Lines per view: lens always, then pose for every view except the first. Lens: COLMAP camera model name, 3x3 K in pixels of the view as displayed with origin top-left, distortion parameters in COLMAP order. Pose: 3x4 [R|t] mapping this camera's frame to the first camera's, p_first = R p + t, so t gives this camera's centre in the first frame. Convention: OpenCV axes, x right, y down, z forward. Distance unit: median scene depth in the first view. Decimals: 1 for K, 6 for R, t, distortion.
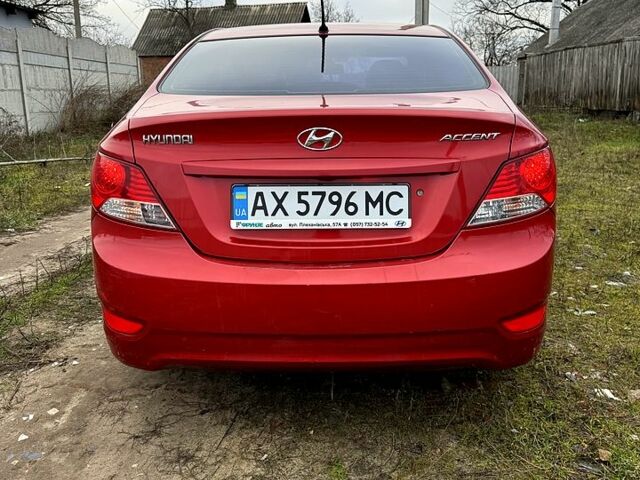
lens RADIAL K [[595.7, 0, 320.0], [0, 595.7, 240.0], [0, 0, 1]] dist [0.142786, -0.263958]
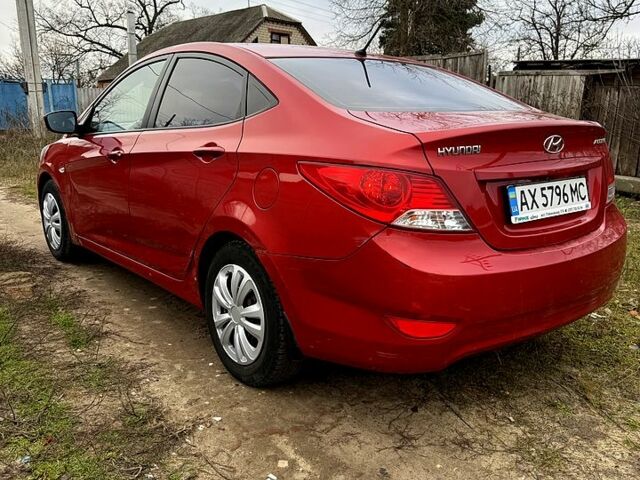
lens RADIAL K [[595.7, 0, 320.0], [0, 595.7, 240.0], [0, 0, 1]] dist [0.142786, -0.263958]
pose [[0.769528, -0.125110, 0.626238, -1.176228], [0.147468, 0.988932, 0.016359, -0.062174], [-0.621353, 0.079761, 0.779460, 0.321095]]
